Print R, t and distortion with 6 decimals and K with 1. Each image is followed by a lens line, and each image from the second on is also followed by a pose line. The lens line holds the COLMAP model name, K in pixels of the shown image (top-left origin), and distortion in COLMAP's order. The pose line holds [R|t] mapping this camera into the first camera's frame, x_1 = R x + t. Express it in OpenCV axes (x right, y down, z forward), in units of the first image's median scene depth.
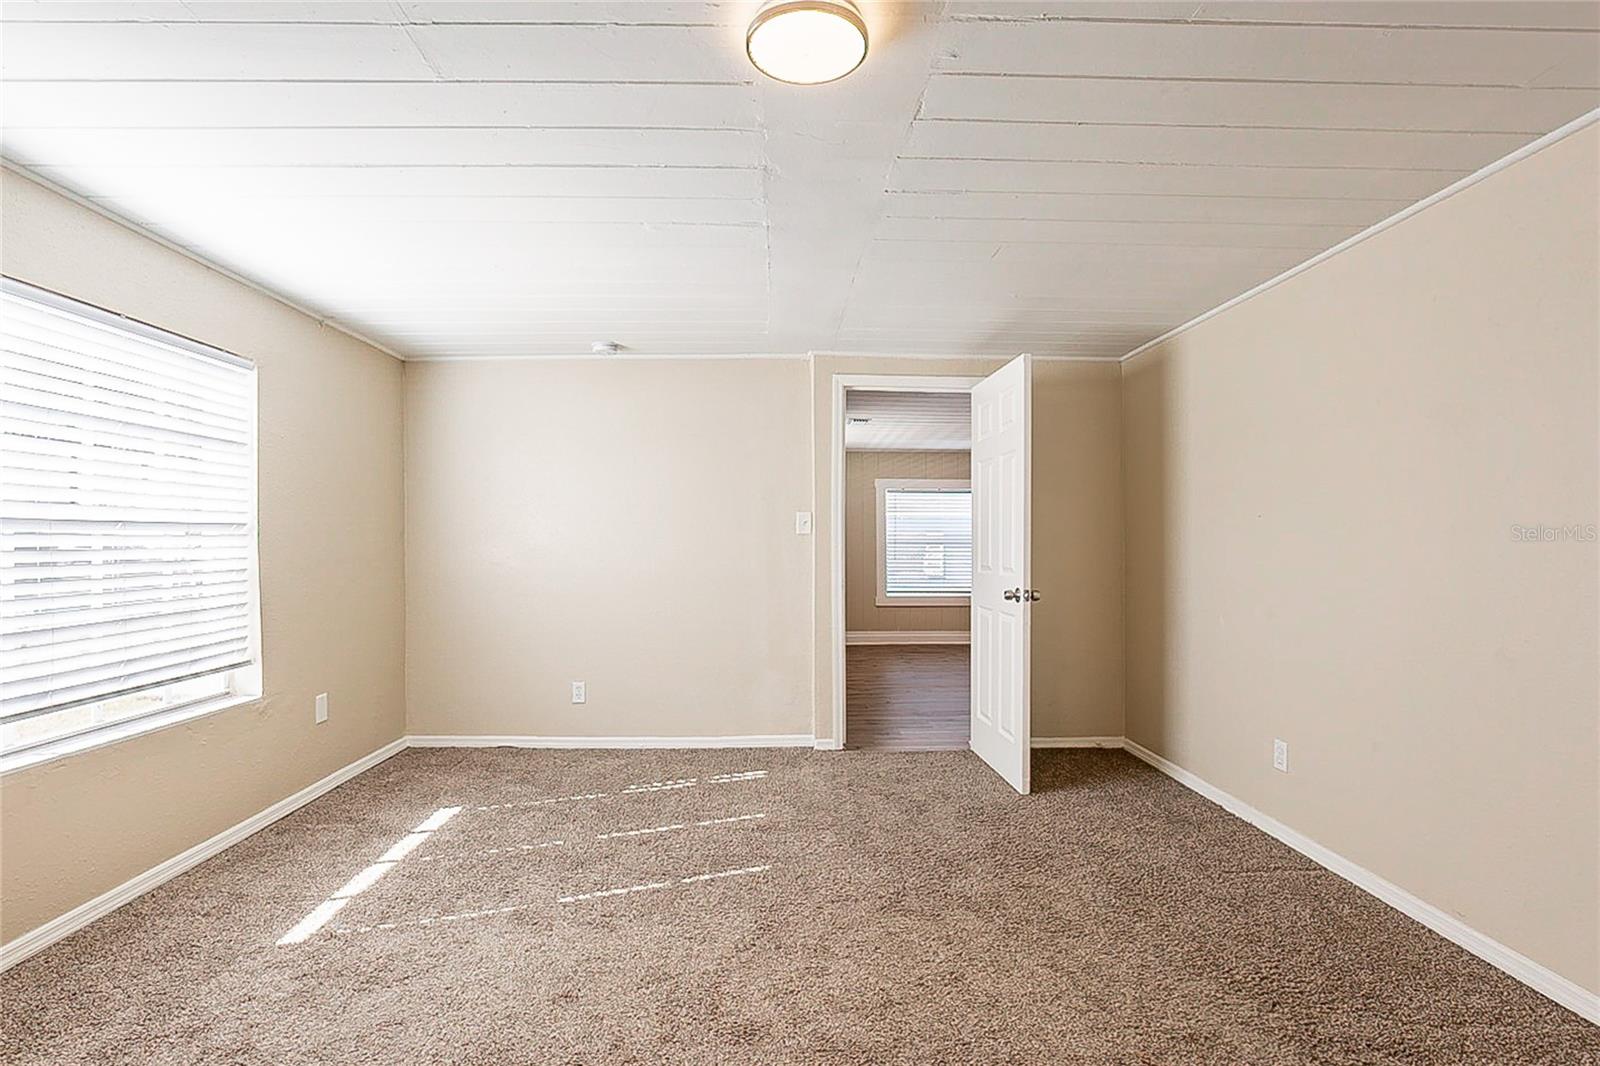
lens RADIAL K [[757.6, 0, 799.9], [0, 757.6, 540.2], [0, 0, 1]] dist [0.002978, 0.000387]
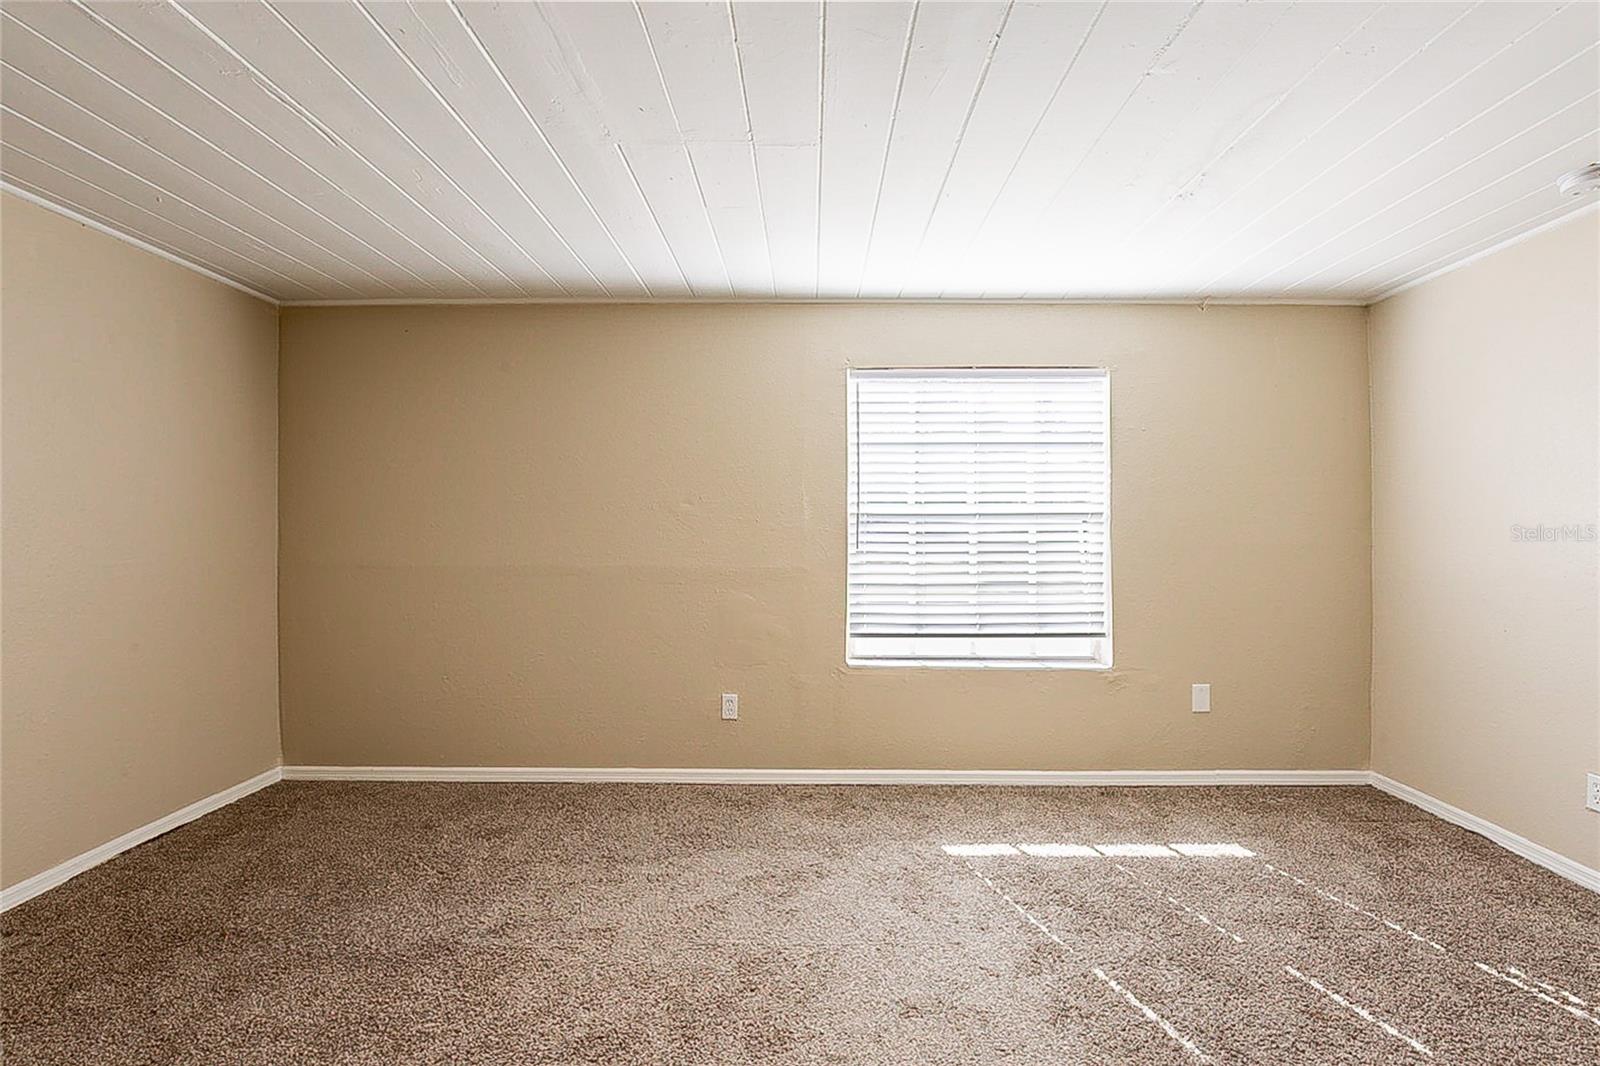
lens RADIAL K [[757.6, 0, 802.9], [0, 757.6, 530.2], [0, 0, 1]] dist [0.002978, 0.000387]
pose [[-0.034848, 0.002375, -0.999390, 0.420132], [0.000419, 0.999997, 0.002362, 0.001469], [0.999393, -0.000336, -0.034848, 0.591452]]
